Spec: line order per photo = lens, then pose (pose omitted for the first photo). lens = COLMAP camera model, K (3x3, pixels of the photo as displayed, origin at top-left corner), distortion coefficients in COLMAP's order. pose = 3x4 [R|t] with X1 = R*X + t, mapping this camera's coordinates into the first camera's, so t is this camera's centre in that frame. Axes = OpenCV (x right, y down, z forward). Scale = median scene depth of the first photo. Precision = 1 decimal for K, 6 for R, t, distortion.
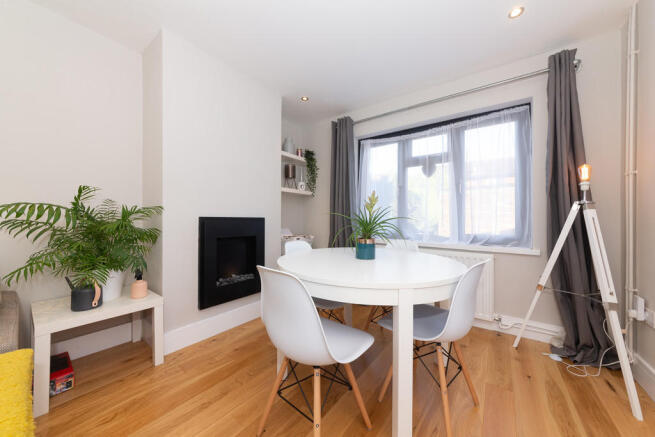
lens RADIAL K [[225.3, 0, 327.5], [0, 225.3, 218.5], [0, 0, 1]] dist [0.000457, 0.000044]
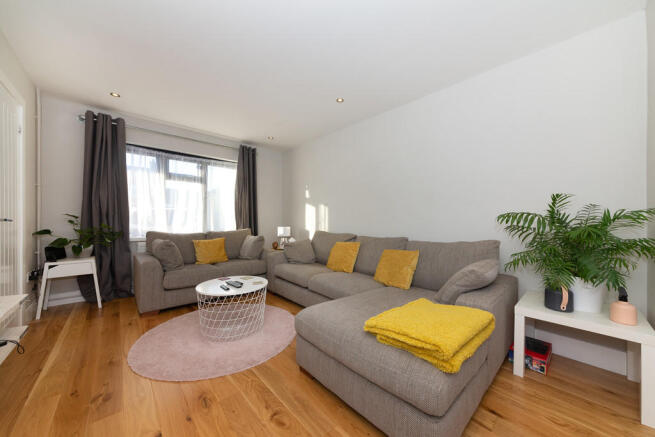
lens RADIAL K [[246.2, 0, 340.3], [0, 246.2, 223.9], [0, 0, 1]] dist [0.000355, -0.000042]
pose [[-0.179957, -0.000705, -0.983674, 0.253497], [-0.007844, 0.999969, 0.000718, 0.003965], [0.983643, 0.007845, -0.179957, 0.195241]]
